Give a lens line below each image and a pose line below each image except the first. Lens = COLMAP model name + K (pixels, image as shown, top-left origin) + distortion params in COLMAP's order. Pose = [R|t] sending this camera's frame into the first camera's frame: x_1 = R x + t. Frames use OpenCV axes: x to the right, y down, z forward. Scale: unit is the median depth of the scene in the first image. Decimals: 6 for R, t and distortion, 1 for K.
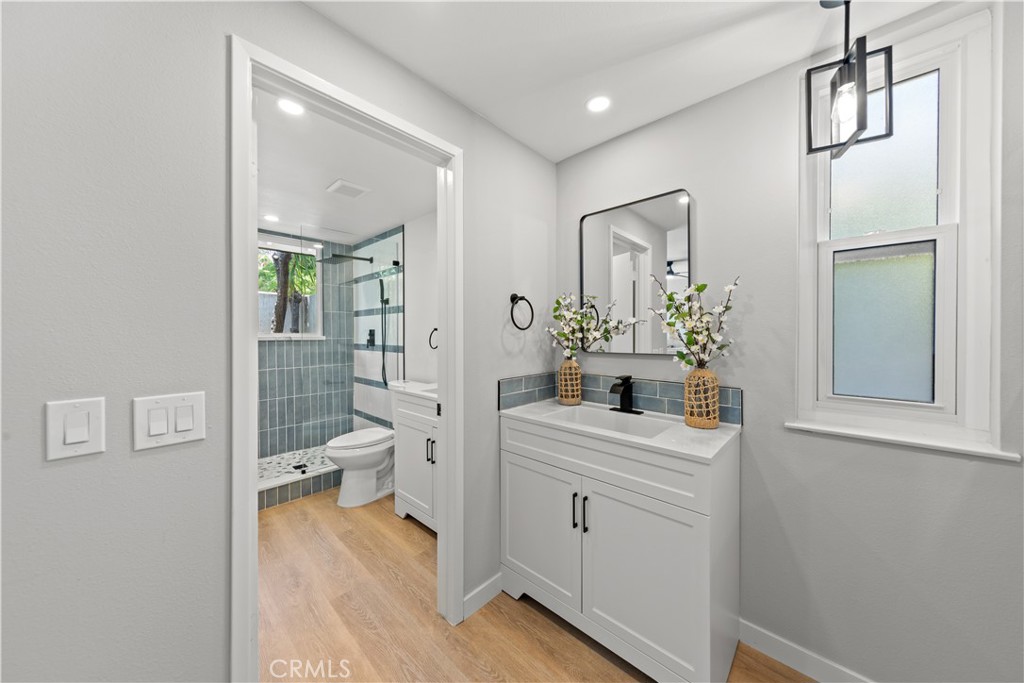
lens RADIAL K [[338.4, 0, 512.4], [0, 338.4, 340.2], [0, 0, 1]] dist [0.001089, 0.000001]
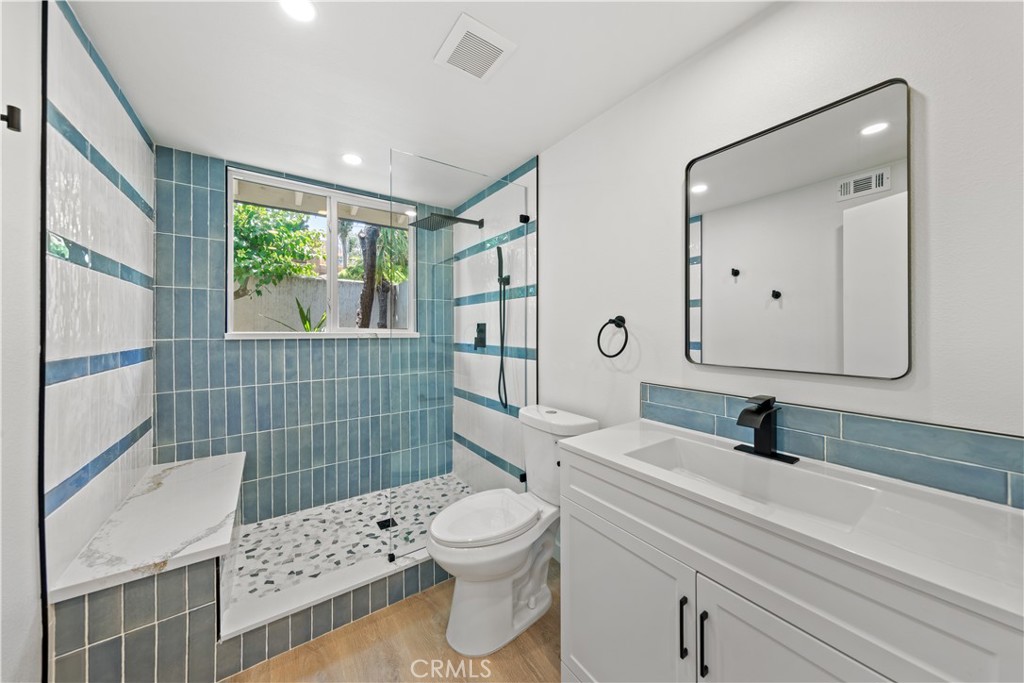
lens RADIAL K [[338.4, 0, 510.6], [0, 338.4, 333.2], [0, 0, 1]] dist [0.001089, 0.000001]
pose [[0.977518, 0.003063, -0.210830, -0.215717], [-0.004863, 0.999956, -0.008018, -0.006005], [0.210796, 0.008863, 0.977490, 0.343170]]
